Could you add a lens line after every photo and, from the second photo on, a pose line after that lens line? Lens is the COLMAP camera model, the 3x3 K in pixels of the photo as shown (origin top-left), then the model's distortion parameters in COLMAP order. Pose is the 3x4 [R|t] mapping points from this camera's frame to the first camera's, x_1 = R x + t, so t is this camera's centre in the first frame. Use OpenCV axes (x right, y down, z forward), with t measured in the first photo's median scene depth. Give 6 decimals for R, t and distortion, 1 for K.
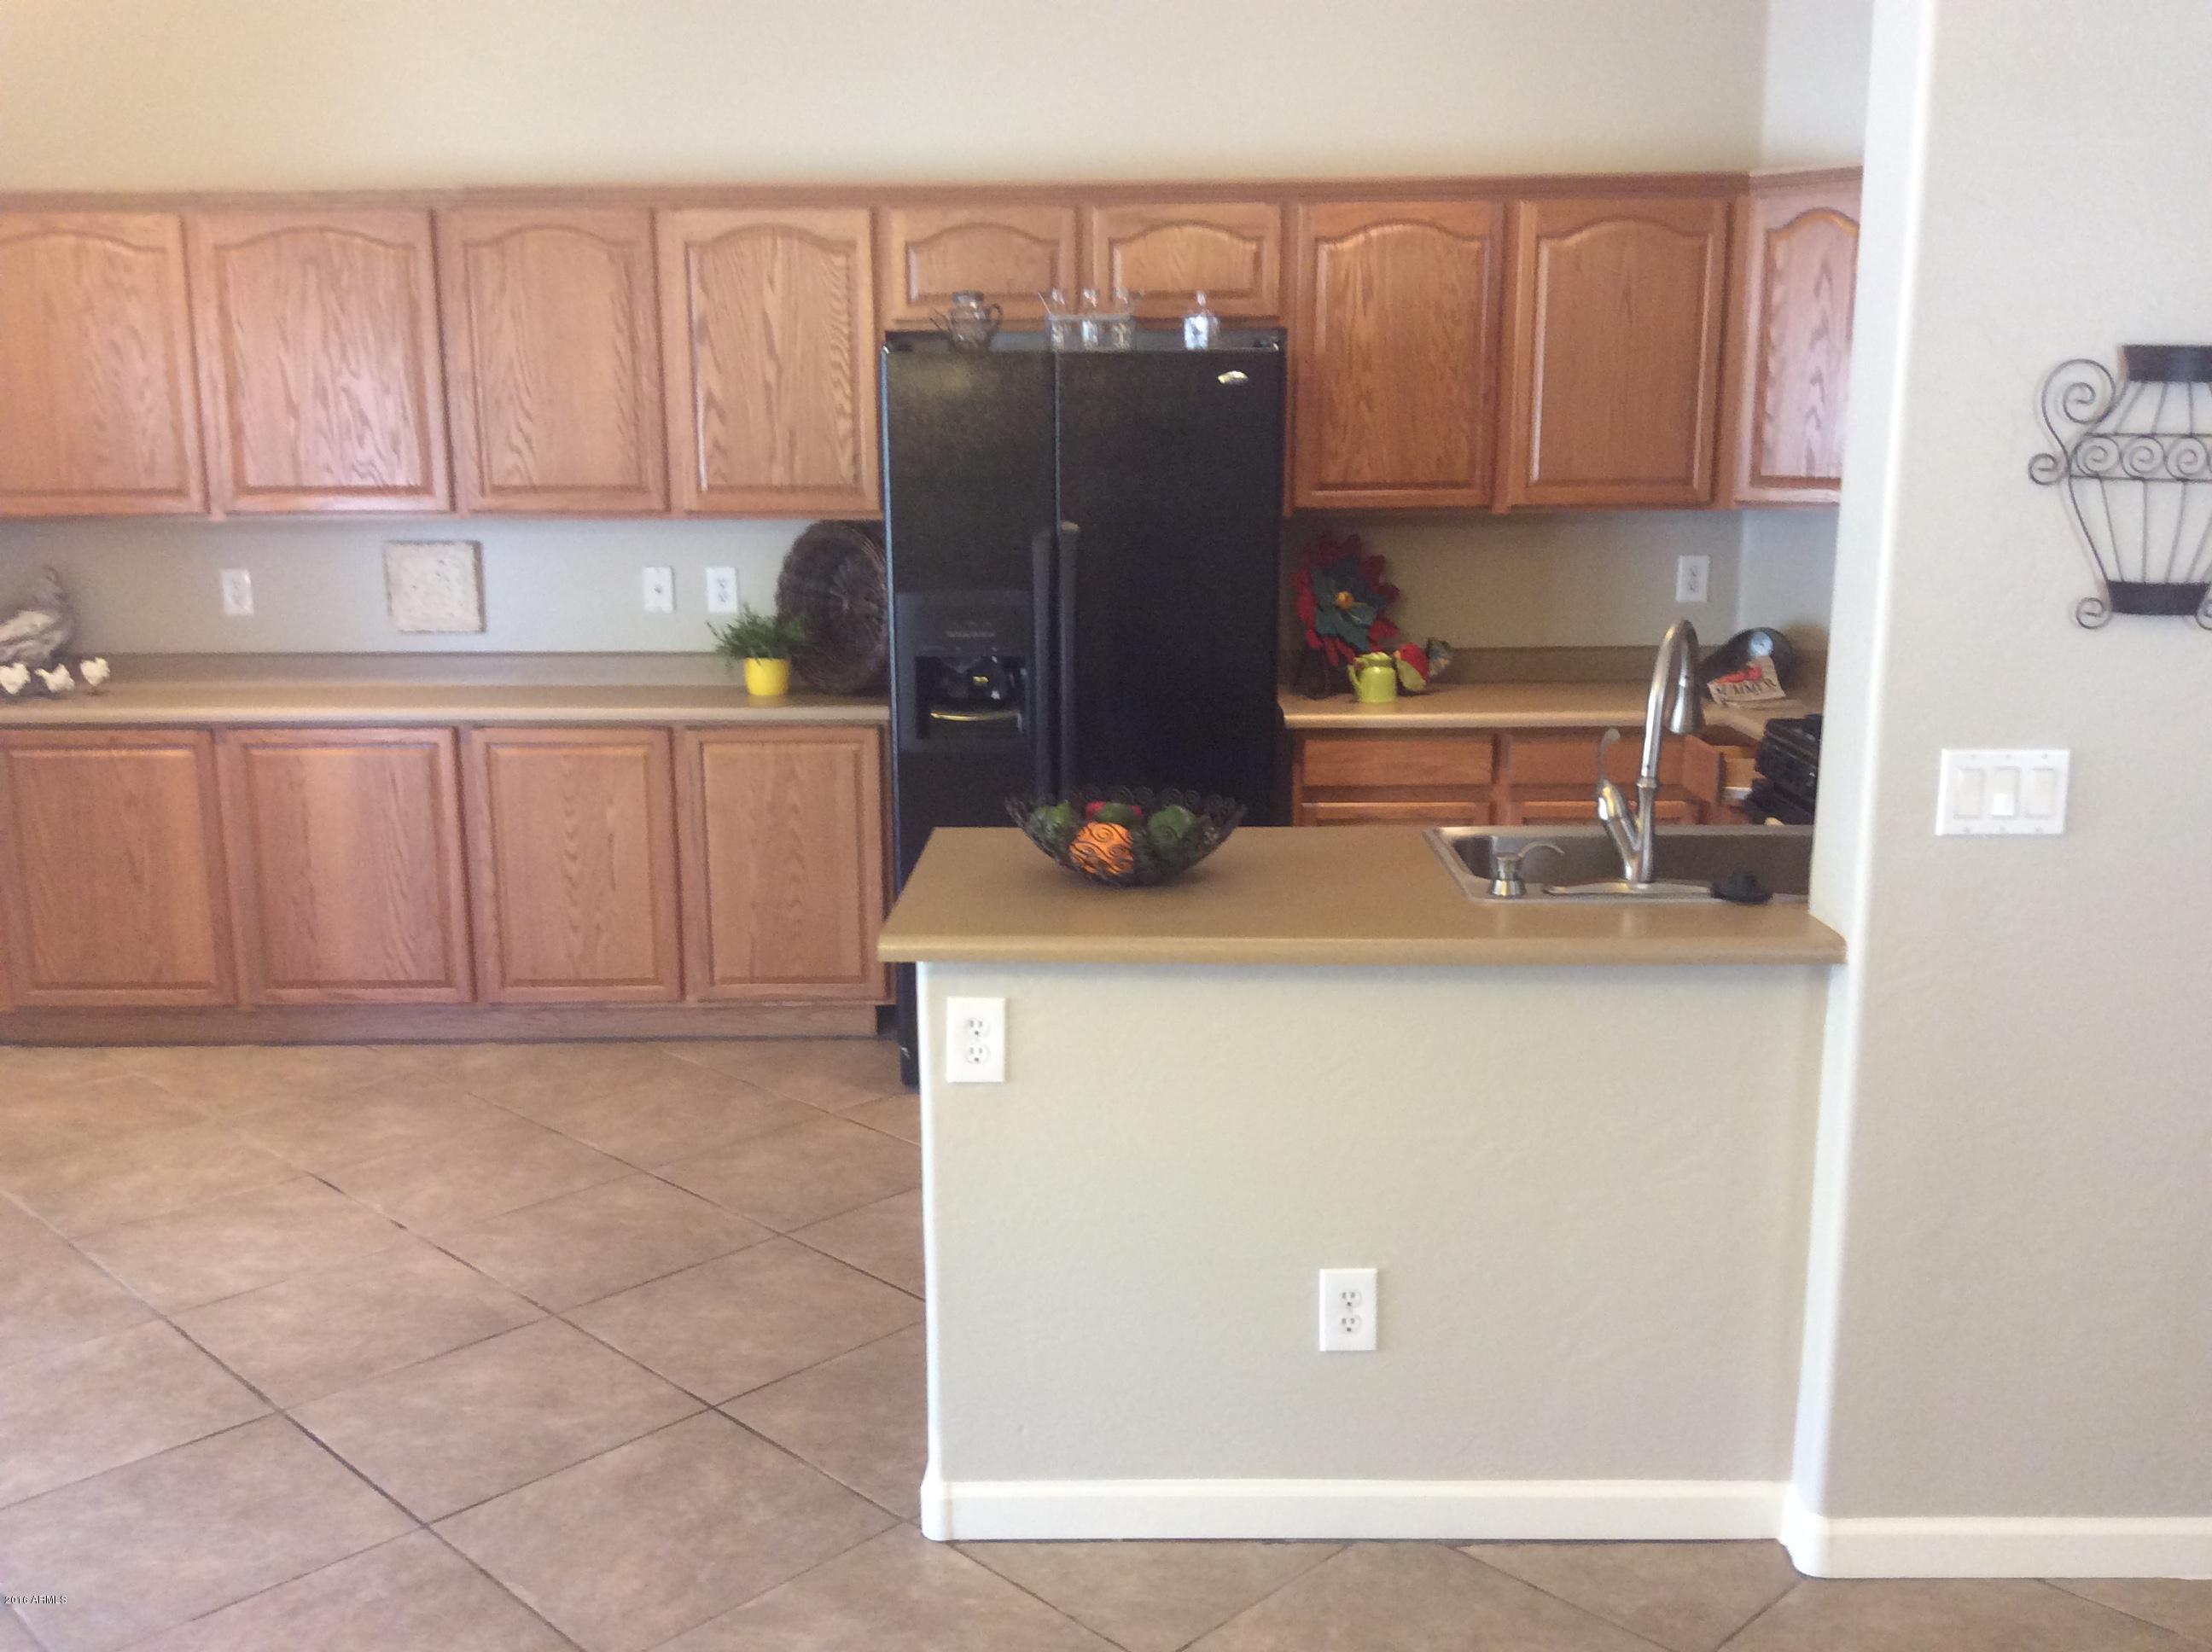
lens RADIAL K [[2027.1, 0, 1105.0], [0, 2027.1, 837.2], [0, 0, 1]] dist [0.101377, -0.191596]
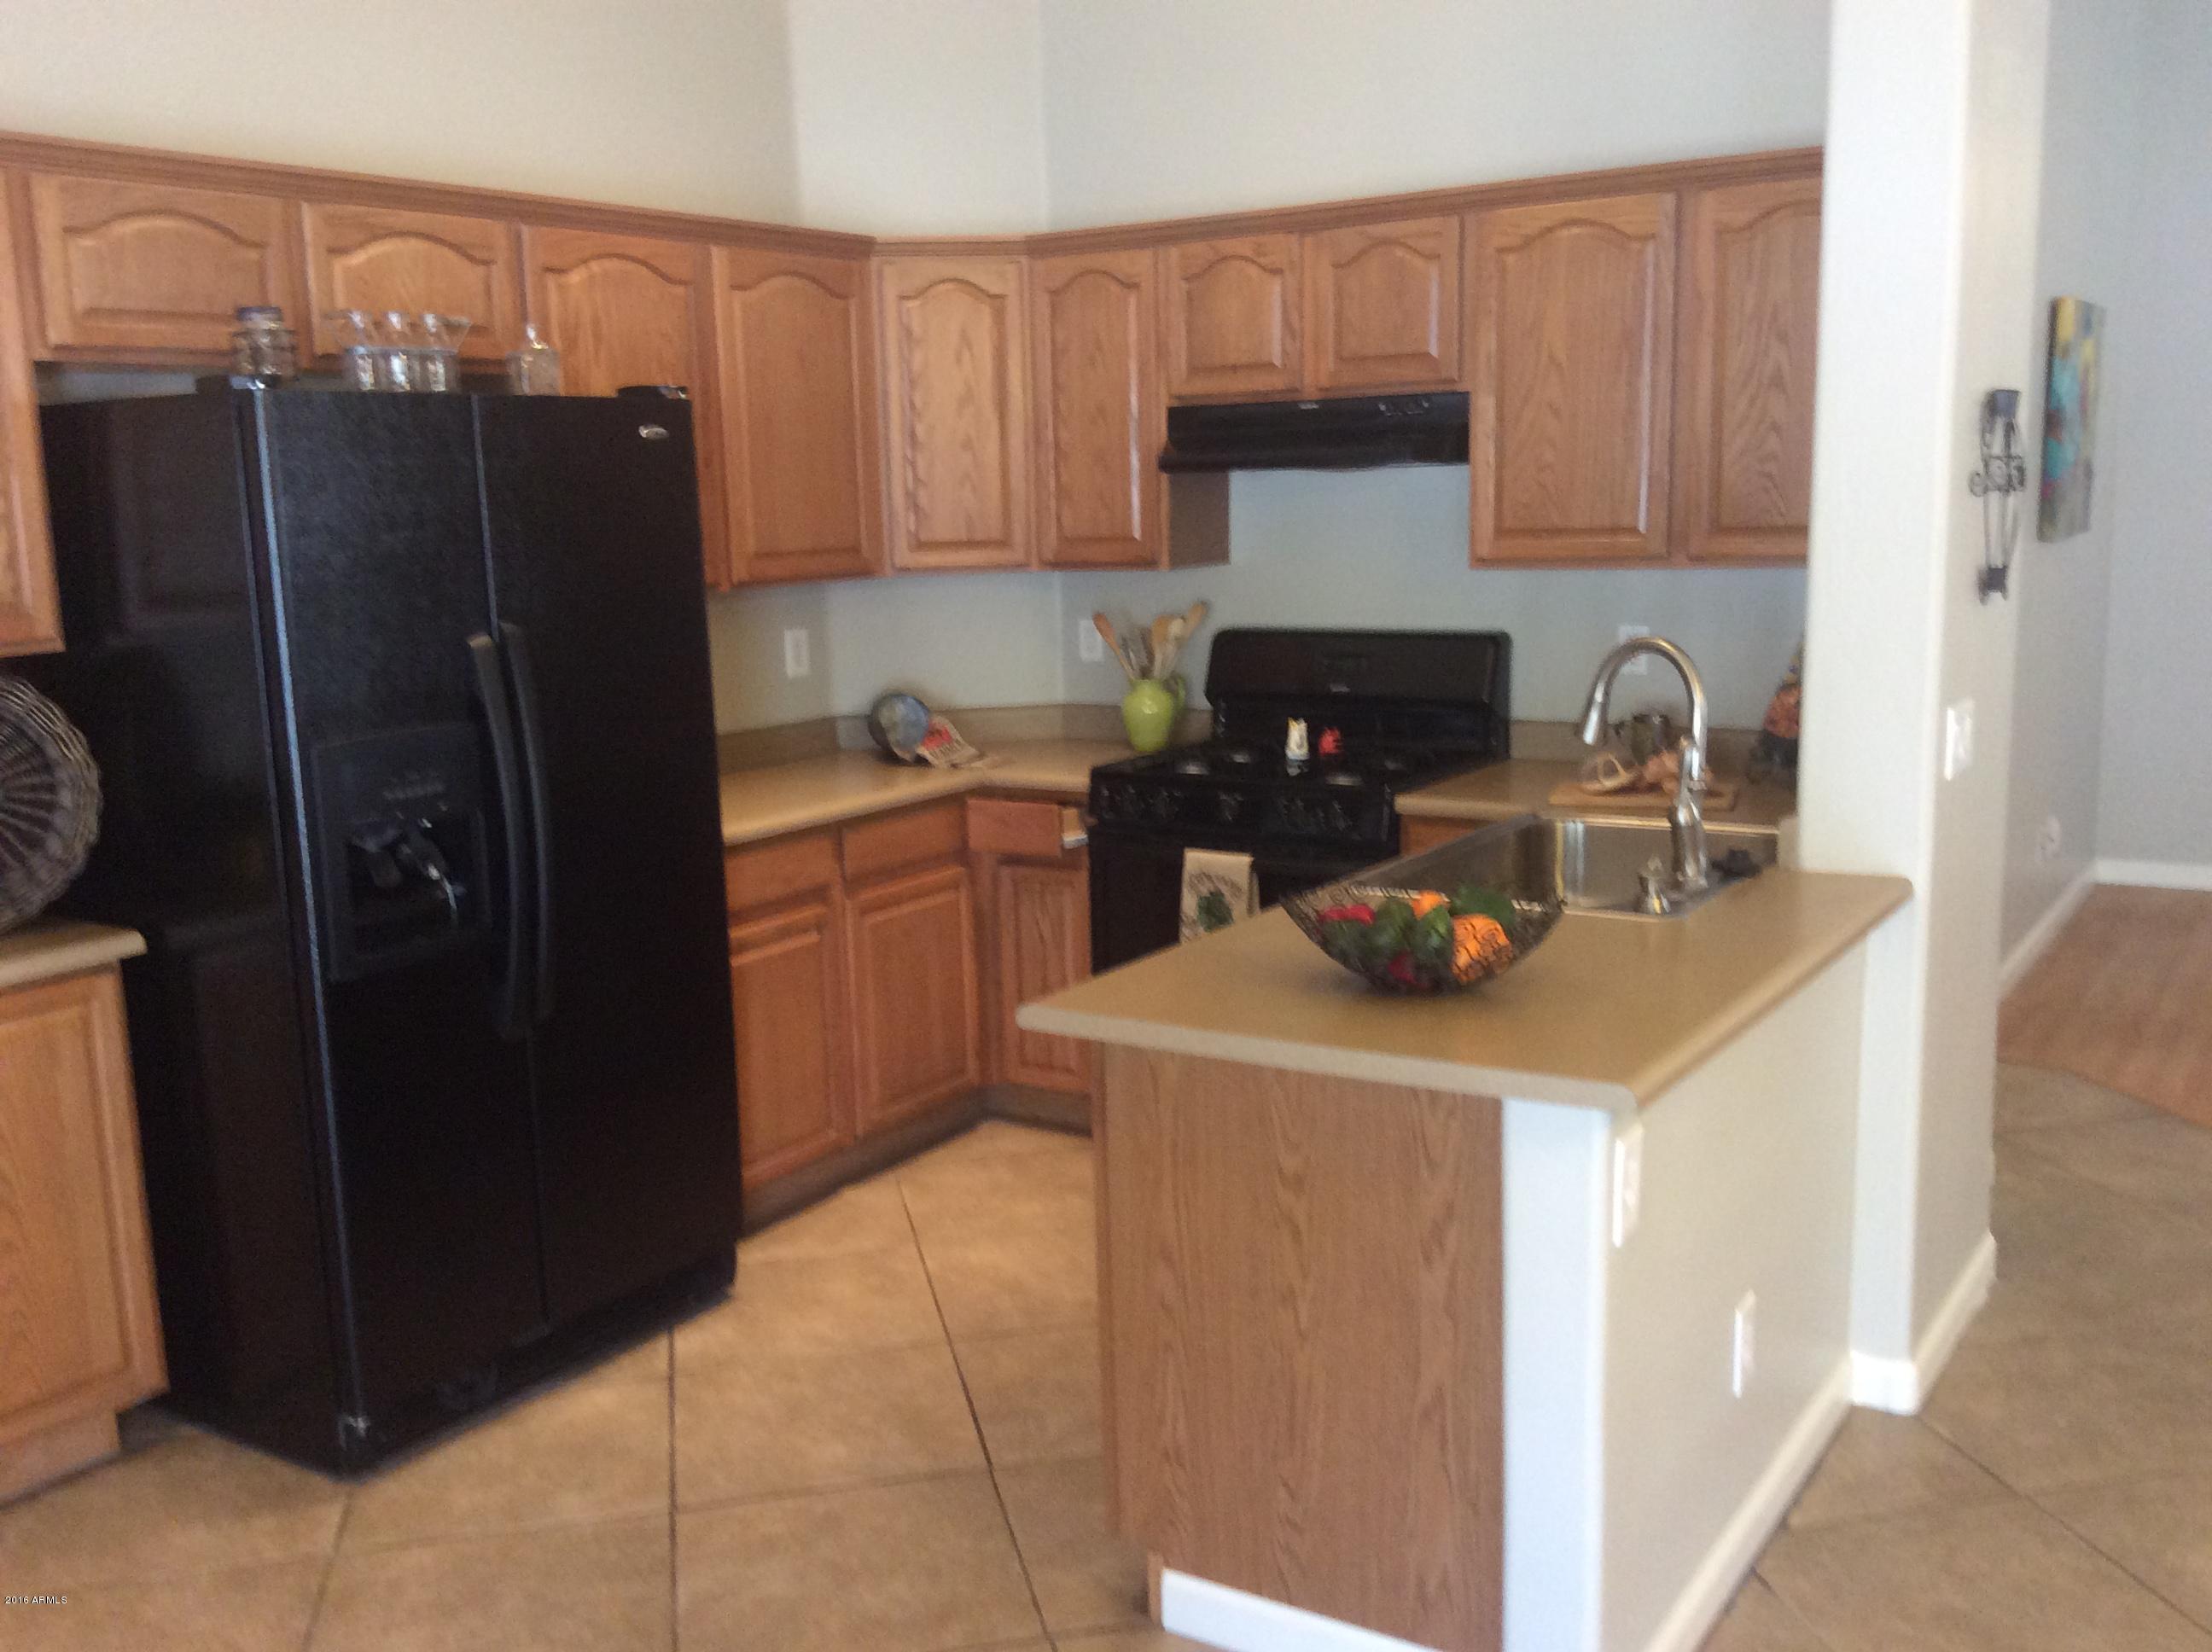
lens RADIAL K [[2027.1, 0, 1105.0], [0, 2027.1, 837.2], [0, 0, 1]] dist [0.101377, -0.191596]
pose [[0.542529, -0.155713, 0.825479, -0.485845], [0.199946, 0.978365, 0.053141, -0.069737], [-0.815894, 0.136221, 0.561925, 0.389369]]
